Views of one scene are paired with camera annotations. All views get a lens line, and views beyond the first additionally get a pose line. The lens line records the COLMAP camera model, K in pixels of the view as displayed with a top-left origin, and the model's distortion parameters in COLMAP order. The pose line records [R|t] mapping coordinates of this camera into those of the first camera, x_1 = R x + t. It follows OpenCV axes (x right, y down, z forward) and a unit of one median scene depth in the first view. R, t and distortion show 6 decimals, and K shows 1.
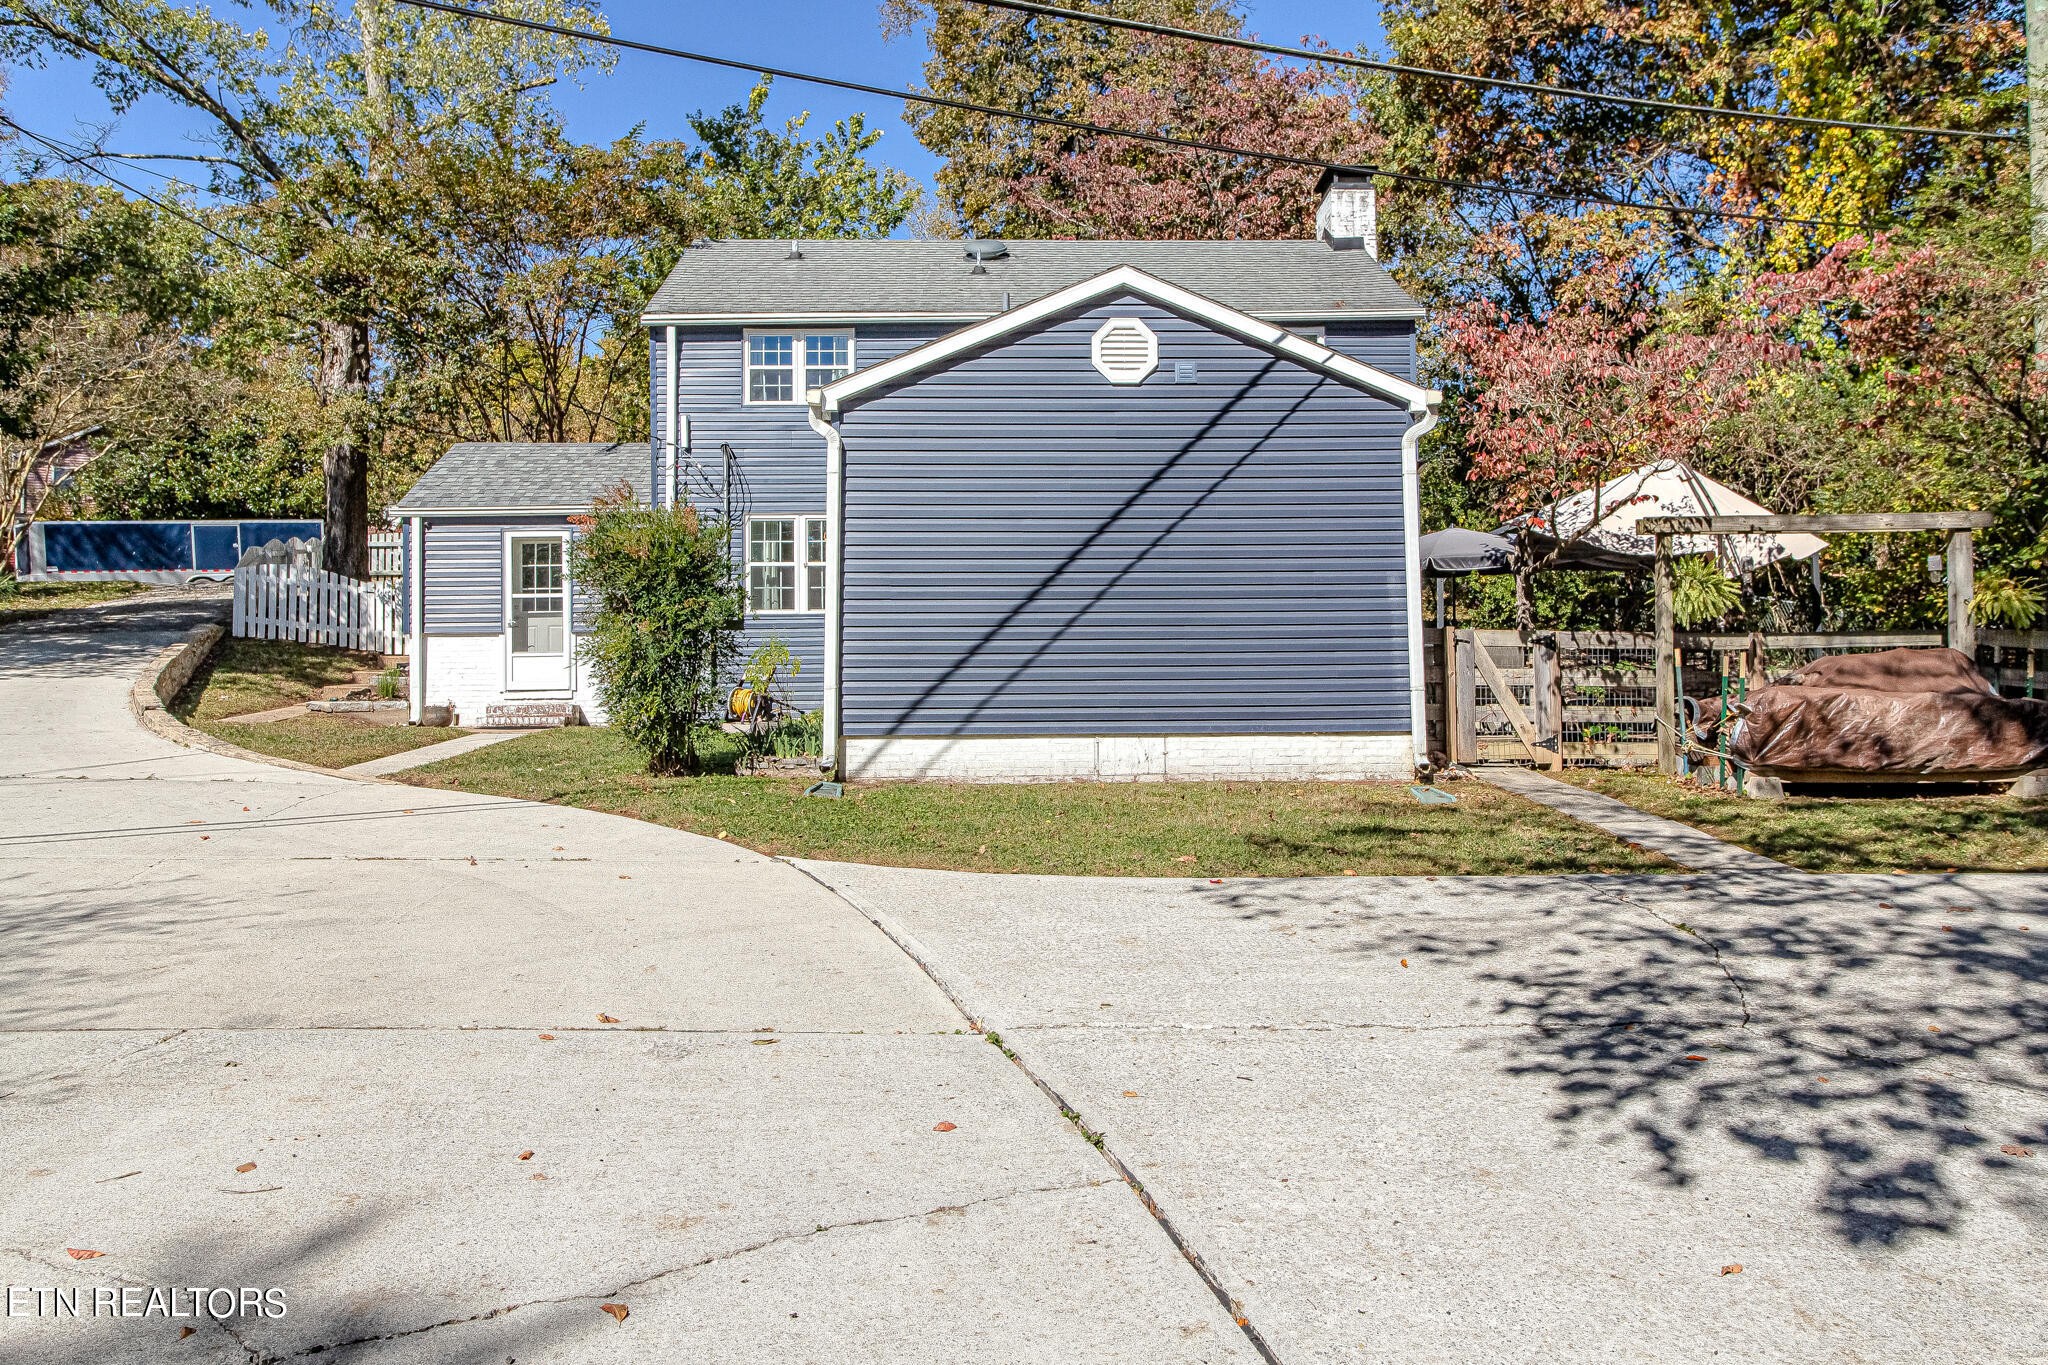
lens RADIAL K [[1486.1, 0, 1020.4], [0, 1486.1, 674.0], [0, 0, 1]] dist [0.003098, -0.008607]
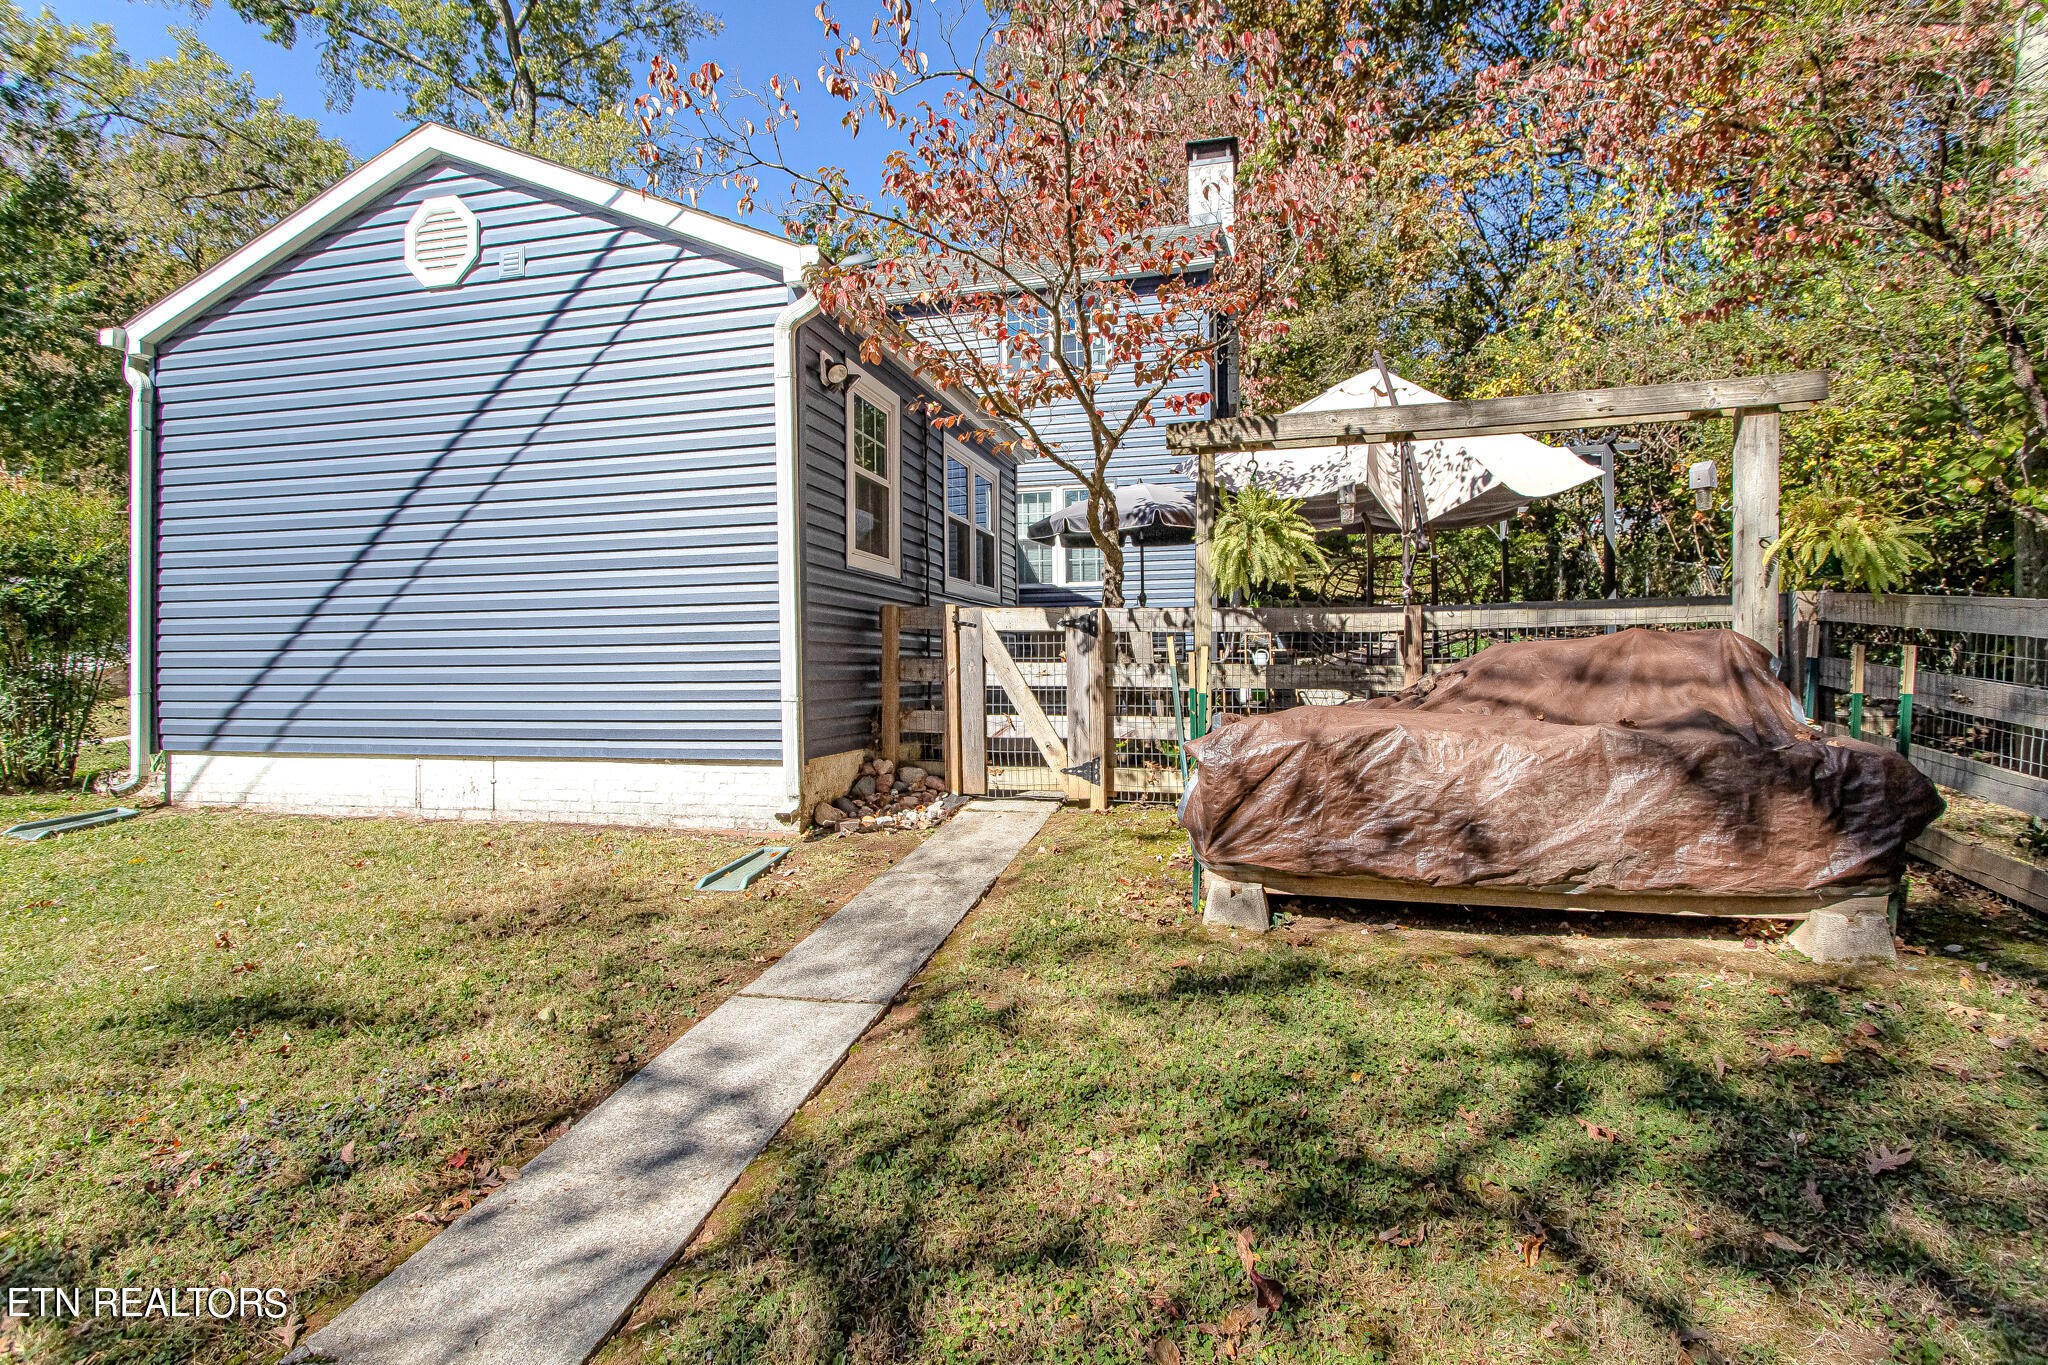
lens RADIAL K [[954.8, 0, 1017.0], [0, 954.8, 670.3], [0, 0, 1]] dist [-0.001483, 0.000426]
pose [[0.966746, 0.000092, -0.255740, 0.457300], [0.008879, 0.999385, 0.033924, -0.016224], [0.255585, -0.035067, 0.966150, 0.585657]]
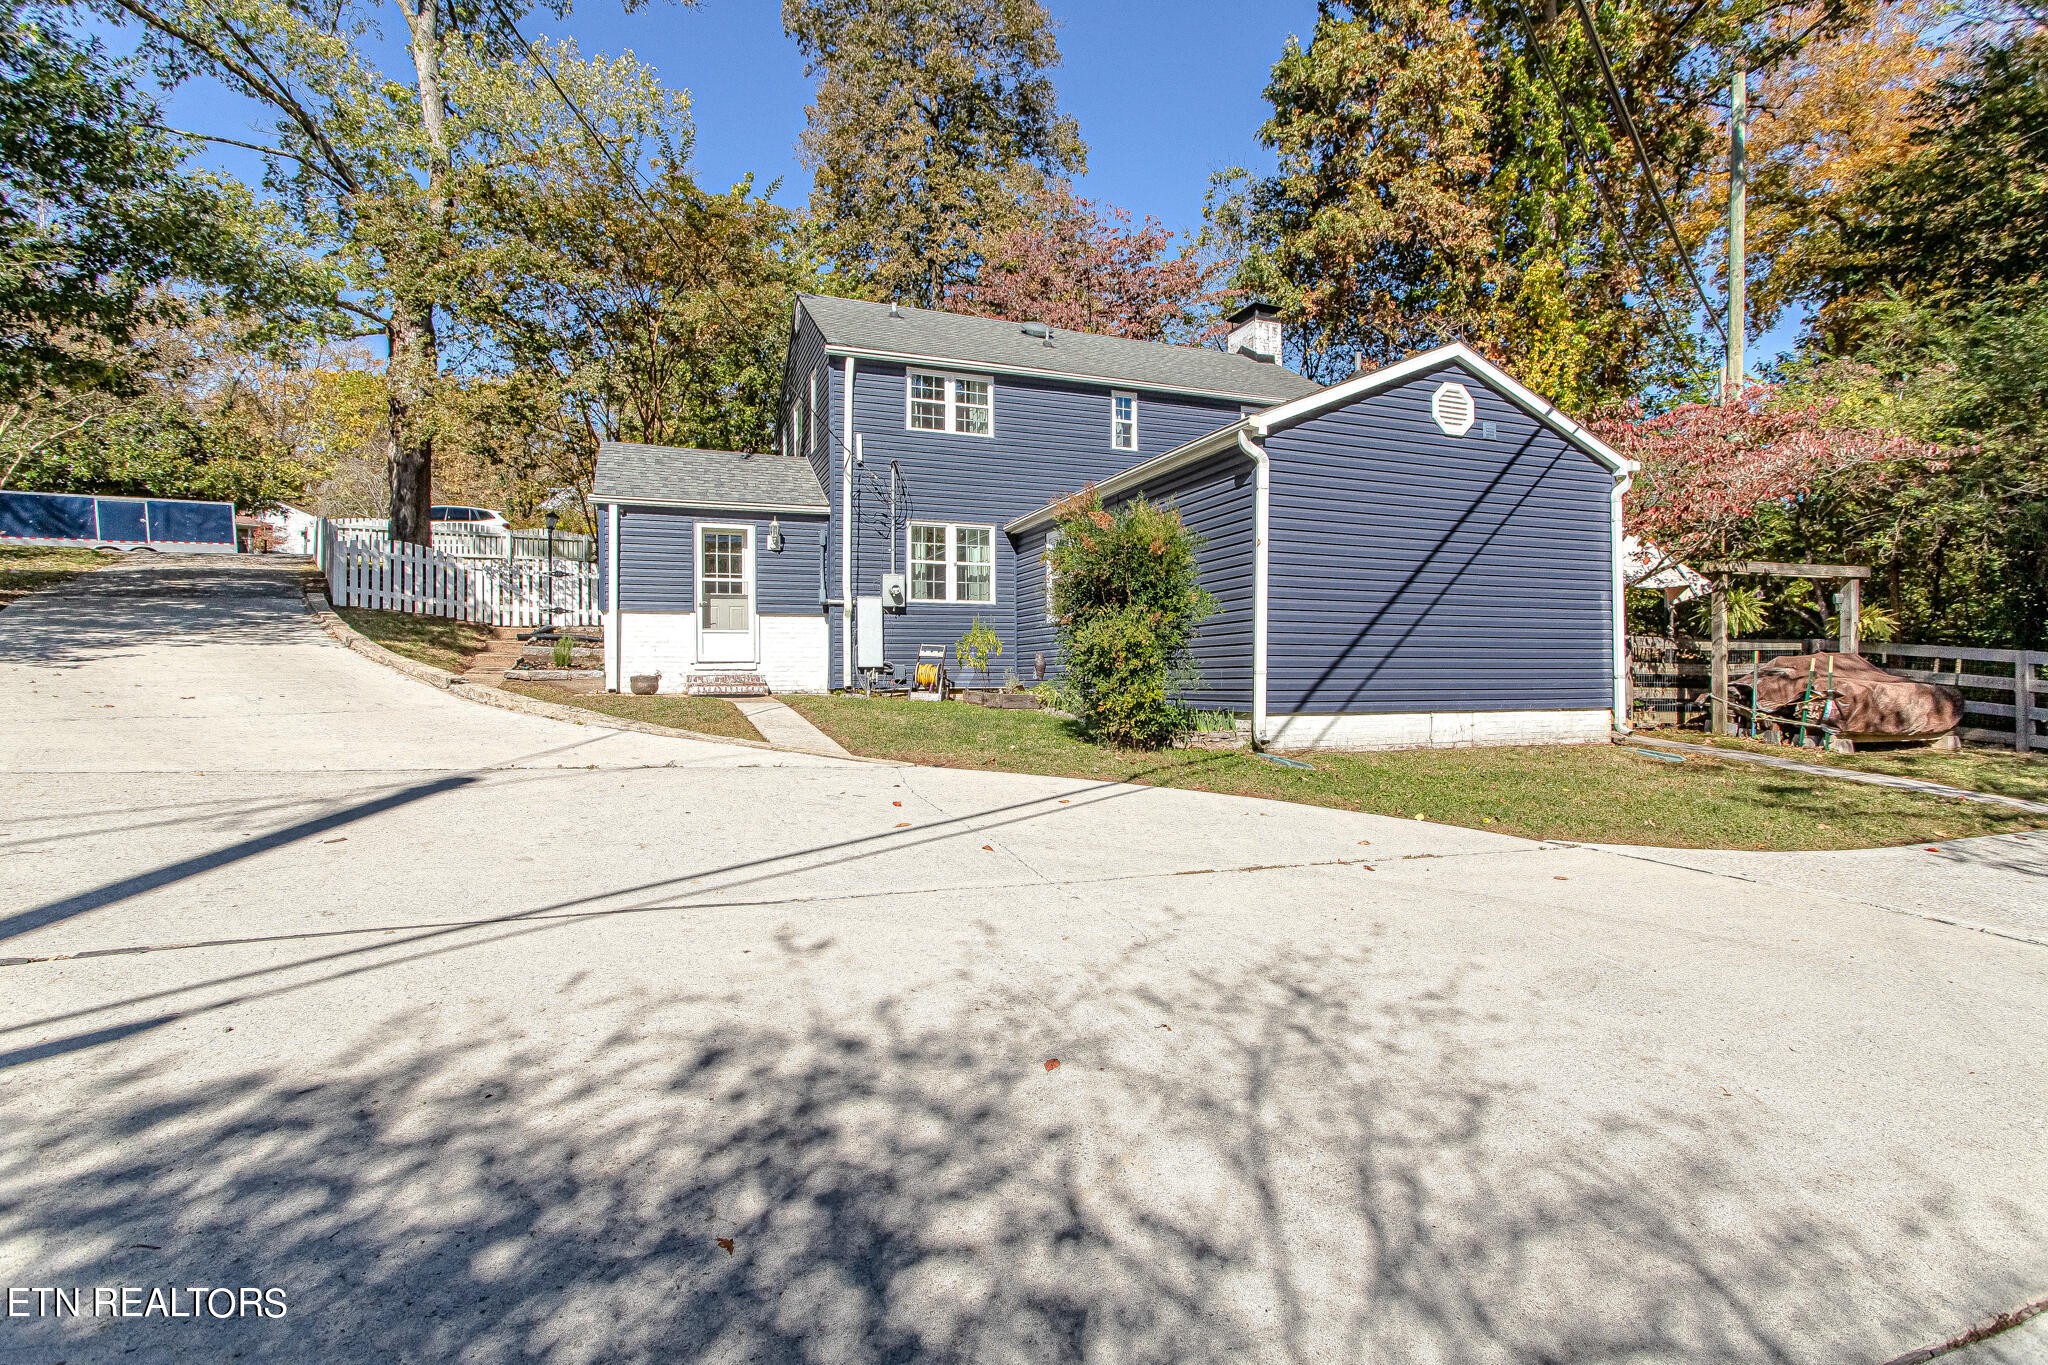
lens RADIAL K [[951.6, 0, 1037.5], [0, 951.6, 673.1], [0, 0, 1]] dist [-0.002768, 0.001405]
pose [[0.941180, 0.008055, 0.337810, -0.520977], [-0.018190, 0.999474, 0.026848, -0.007175], [-0.337416, -0.031414, 0.940831, 0.337124]]
